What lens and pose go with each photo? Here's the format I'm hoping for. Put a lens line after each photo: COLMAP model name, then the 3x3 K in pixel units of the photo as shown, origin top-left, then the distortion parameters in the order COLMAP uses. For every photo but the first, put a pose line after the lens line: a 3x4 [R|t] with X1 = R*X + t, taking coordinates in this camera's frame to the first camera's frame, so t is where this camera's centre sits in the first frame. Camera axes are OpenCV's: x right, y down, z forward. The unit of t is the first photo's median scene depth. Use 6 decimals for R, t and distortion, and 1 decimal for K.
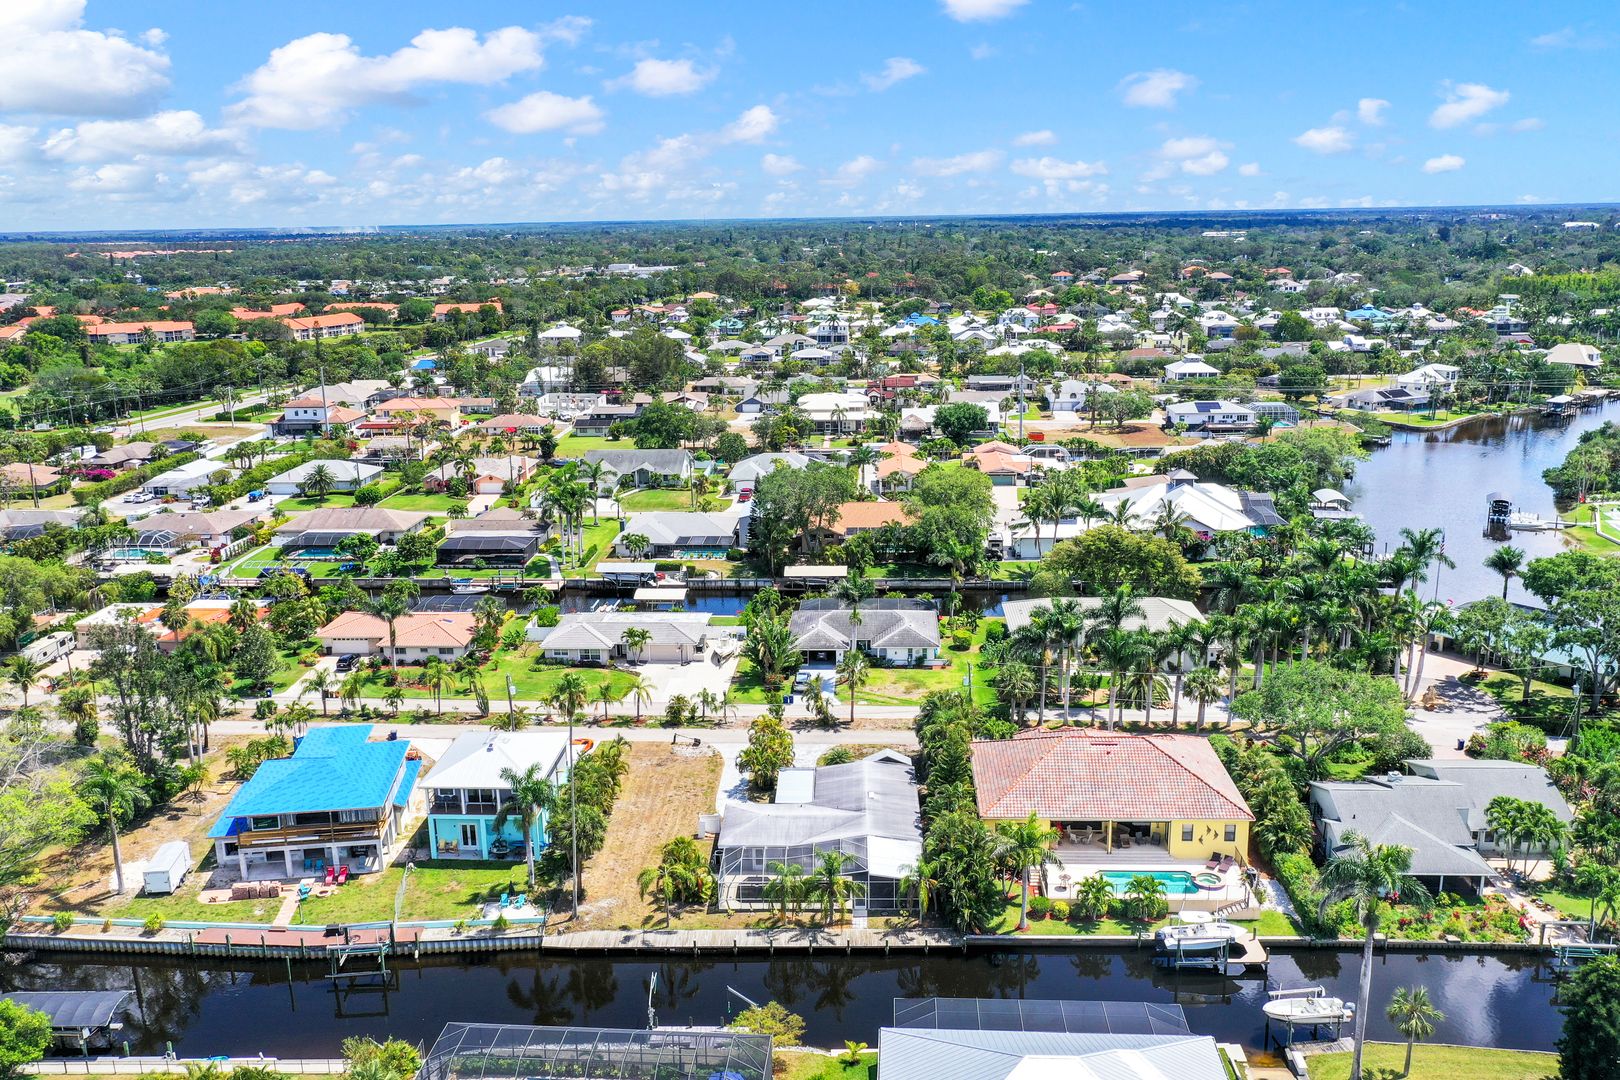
lens RADIAL K [[1302.3, 0, 812.4], [0, 1302.3, 517.6], [0, 0, 1]] dist [-0.000107, -0.001665]
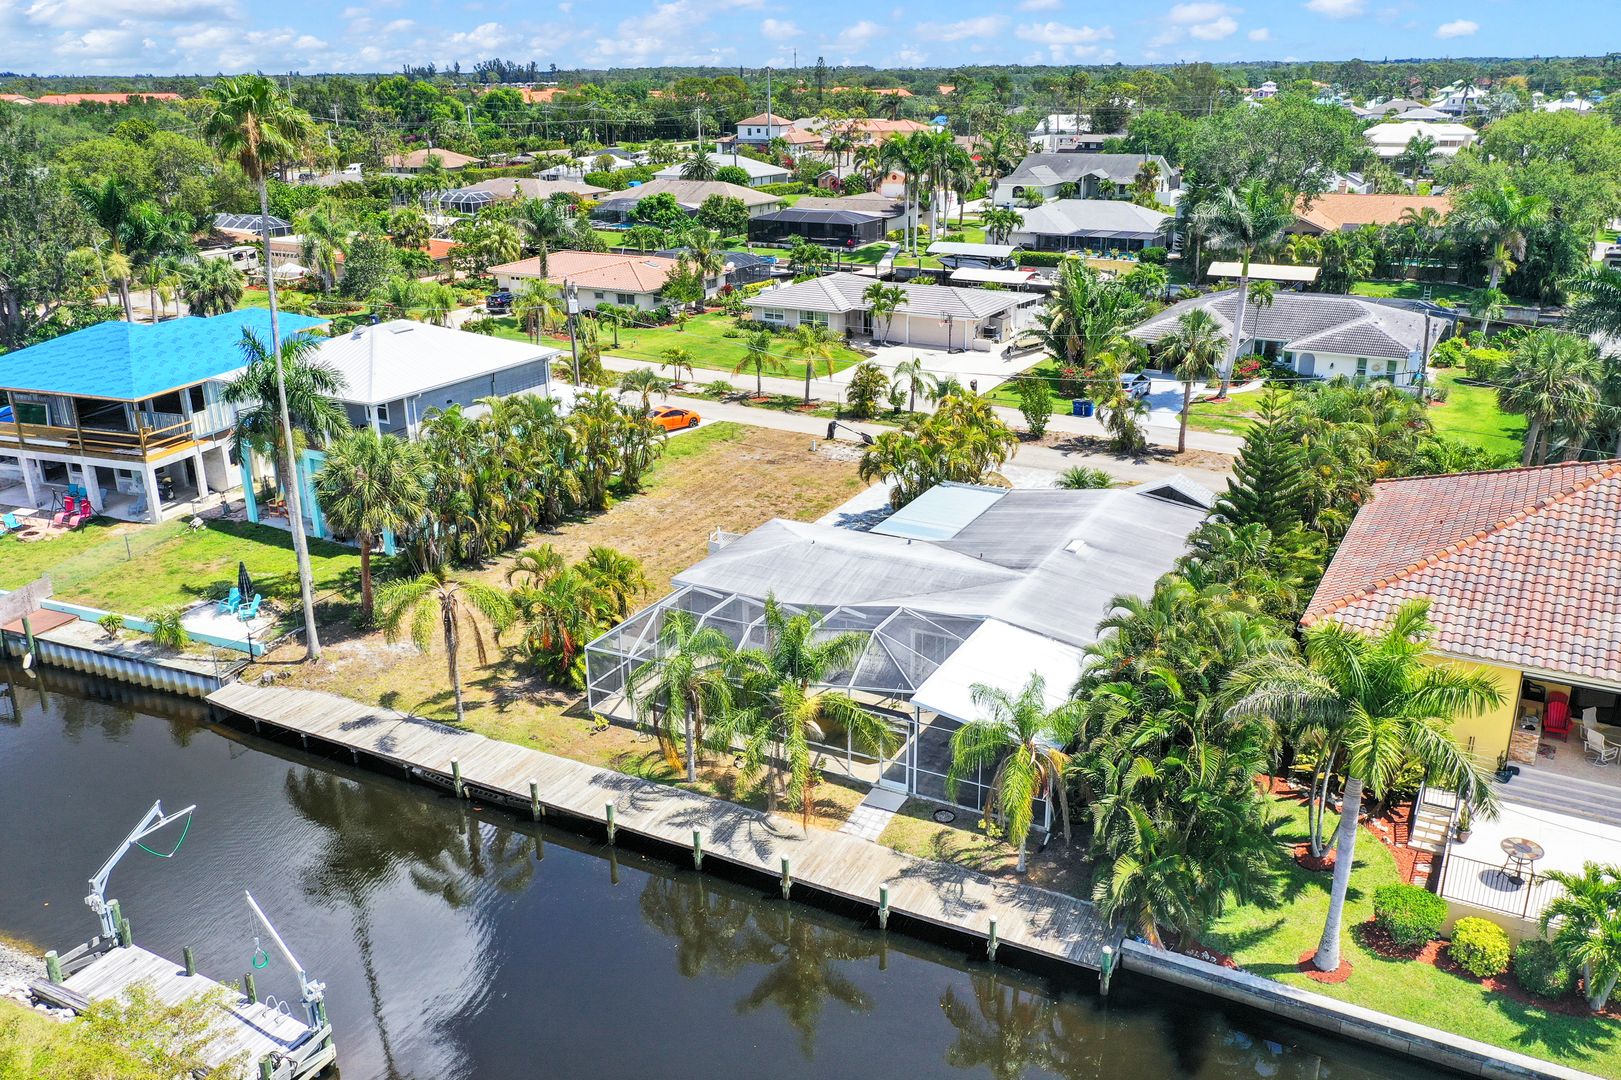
lens RADIAL K [[1303.1, 0, 812.9], [0, 1303.1, 517.6], [0, 0, 1]] dist [-0.000107, -0.001665]
pose [[0.893850, 0.149676, -0.422645, 0.157389], [-0.103163, 0.986000, 0.131004, 0.170793], [0.436336, -0.073496, 0.896777, 0.636749]]
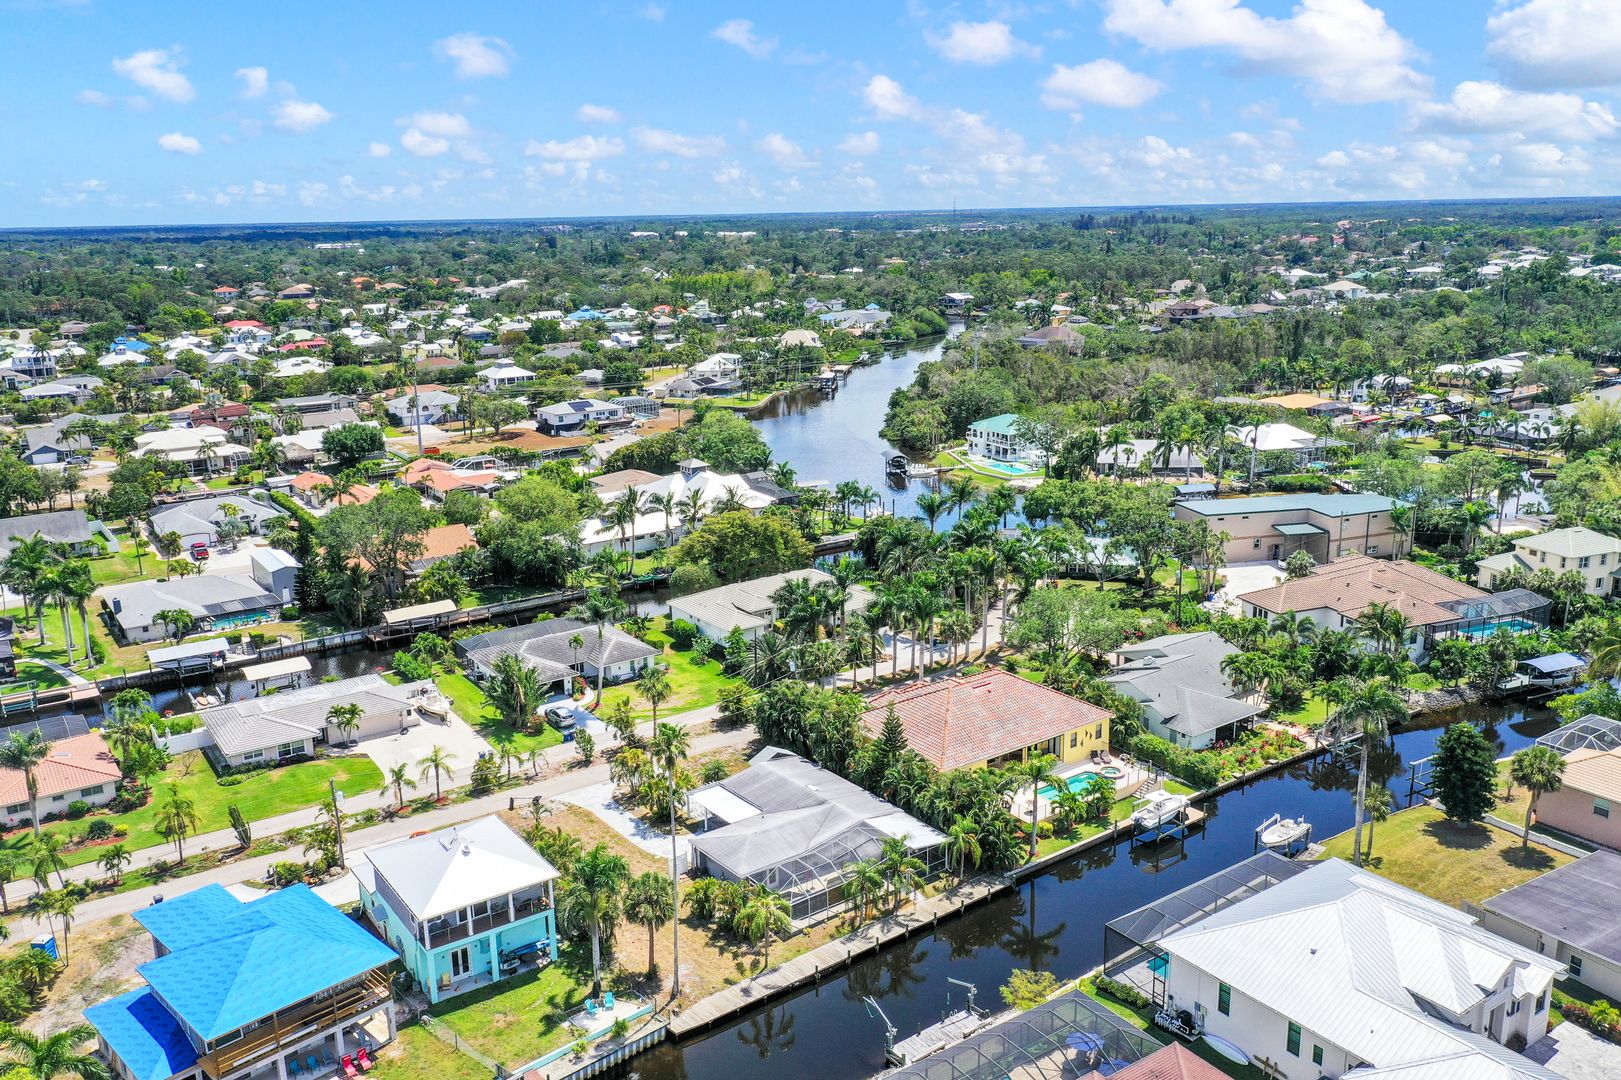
lens RADIAL K [[1303.1, 0, 812.9], [0, 1303.1, 517.6], [0, 0, 1]] dist [-0.000107, -0.001665]
pose [[0.779184, -0.138298, 0.611347, -0.582646], [0.144069, 0.988757, 0.040054, -0.035106], [-0.610013, 0.056867, 0.790348, 0.211471]]
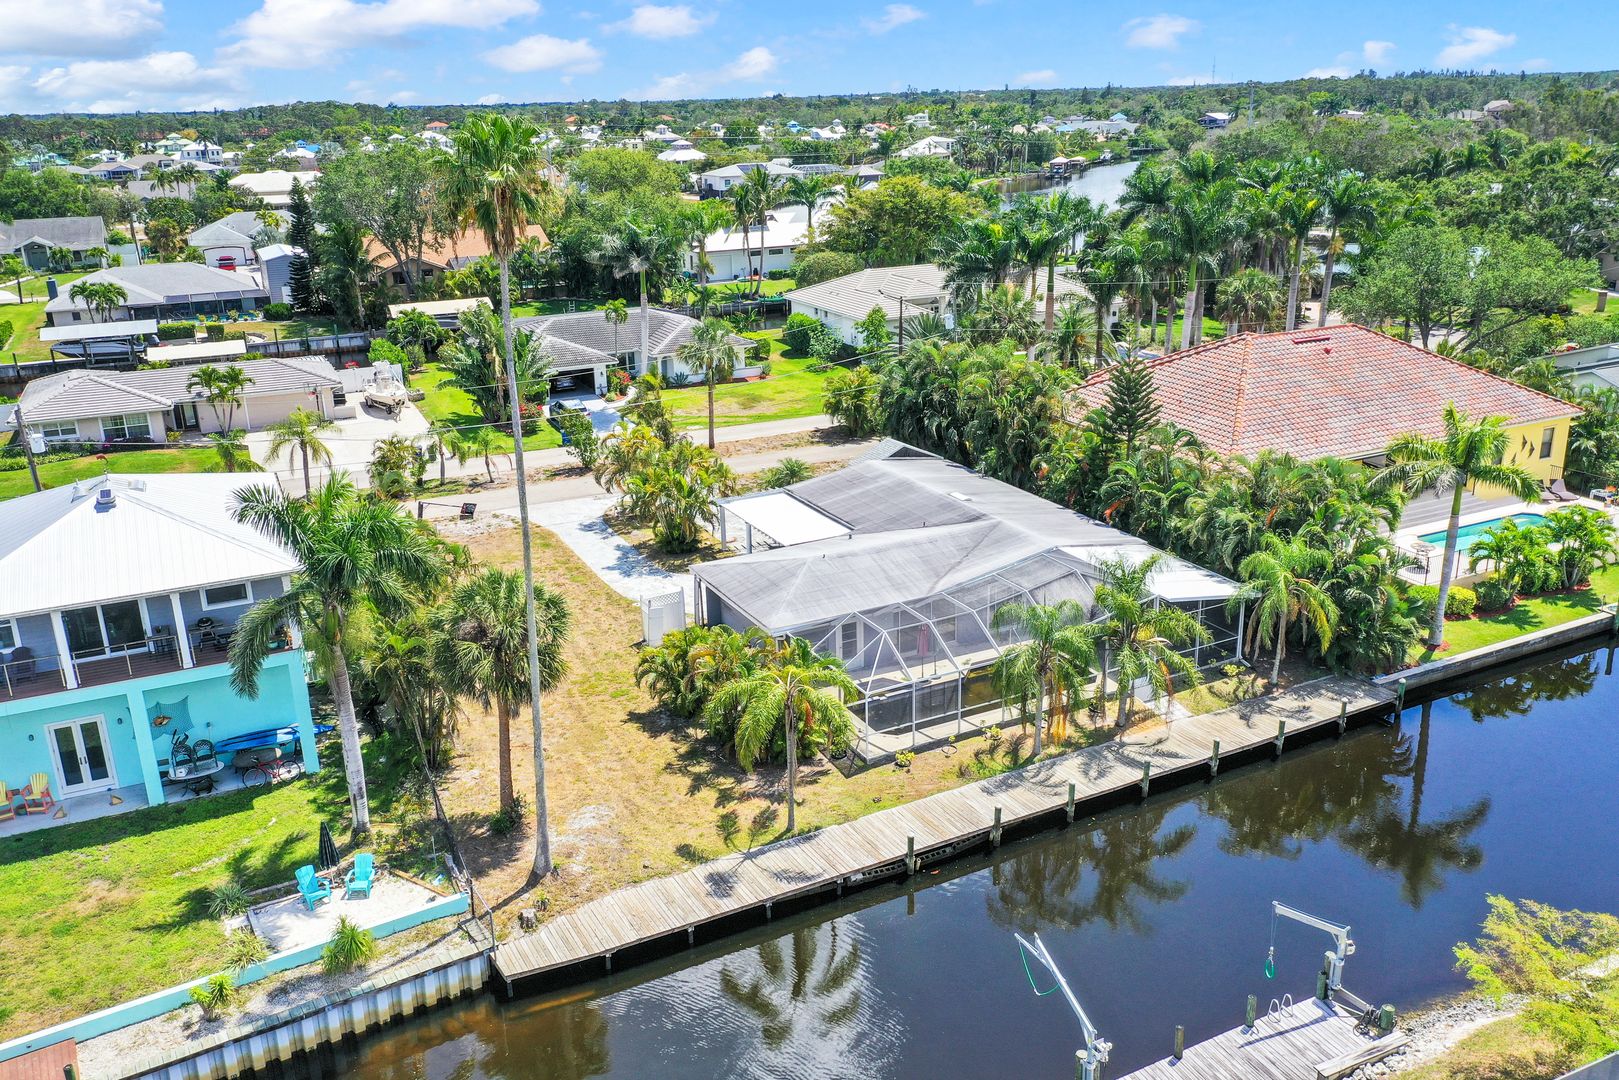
lens RADIAL K [[1301.5, 0, 811.9], [0, 1301.5, 517.6], [0, 0, 1]] dist [-0.000107, -0.001665]
pose [[0.877929, -0.150107, 0.454652, -0.253143], [0.117261, 0.988075, 0.099791, 0.177516], [-0.464209, -0.034296, 0.885061, 0.629709]]
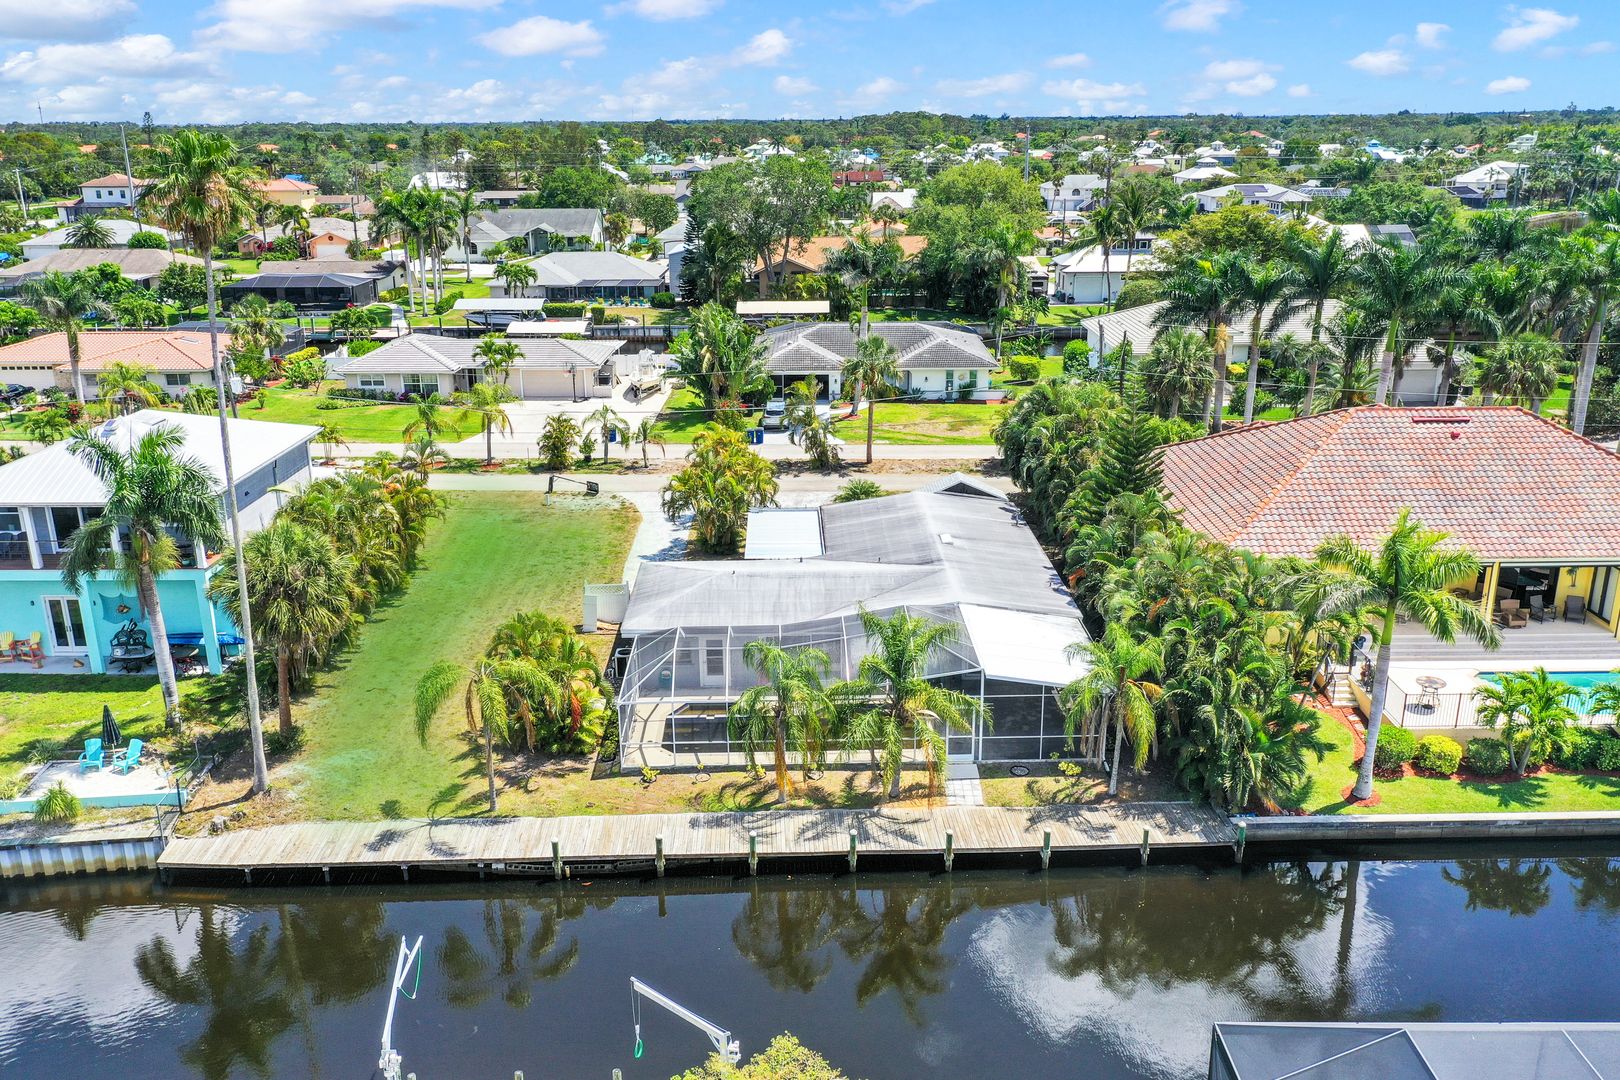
lens RADIAL K [[1302.3, 0, 812.4], [0, 1302.3, 517.6], [0, 0, 1]] dist [-0.000107, -0.001665]
pose [[0.998698, -0.005372, 0.050723, -0.030490], [0.002041, 0.997851, 0.065490, 0.187795], [-0.050966, -0.065301, 0.996563, 0.568738]]
